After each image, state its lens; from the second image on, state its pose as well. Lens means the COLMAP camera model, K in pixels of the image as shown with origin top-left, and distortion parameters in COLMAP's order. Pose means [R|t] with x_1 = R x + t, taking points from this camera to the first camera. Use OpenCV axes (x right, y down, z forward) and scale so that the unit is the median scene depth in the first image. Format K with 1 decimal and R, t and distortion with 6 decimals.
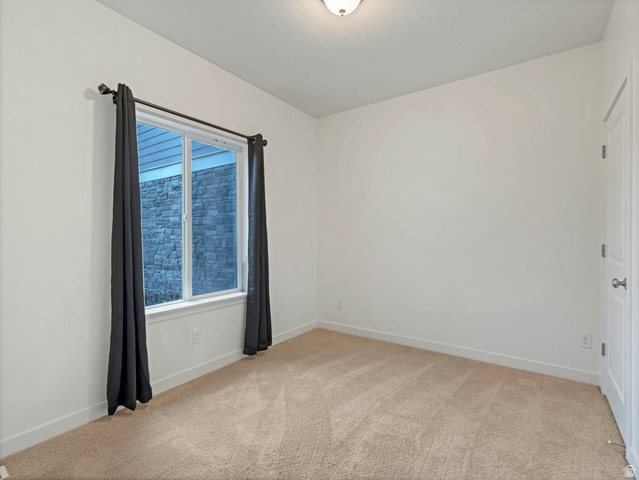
lens RADIAL K [[311.2, 0, 319.5], [0, 311.2, 240.0], [0, 0, 1]] dist [0.000405, -0.000406]
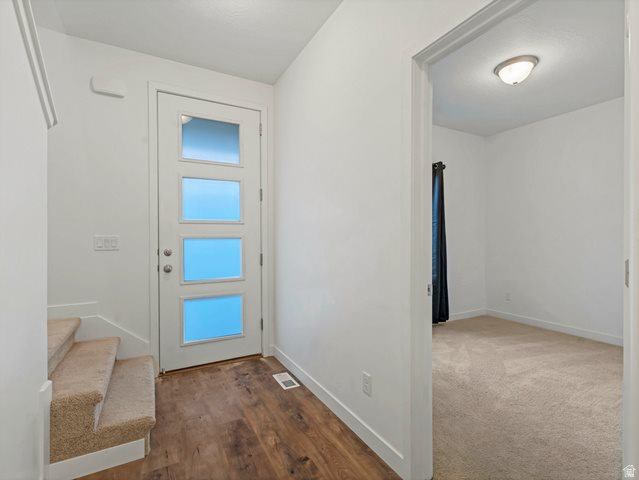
lens RADIAL K [[311.2, 0, 319.5], [0, 311.2, 240.0], [0, 0, 1]] dist [0.000405, -0.000406]
pose [[0.893952, 0.002631, -0.448155, -0.058854], [-0.003707, 0.999992, -0.001523, 0.005218], [0.448147, 0.003023, 0.893955, -0.464659]]
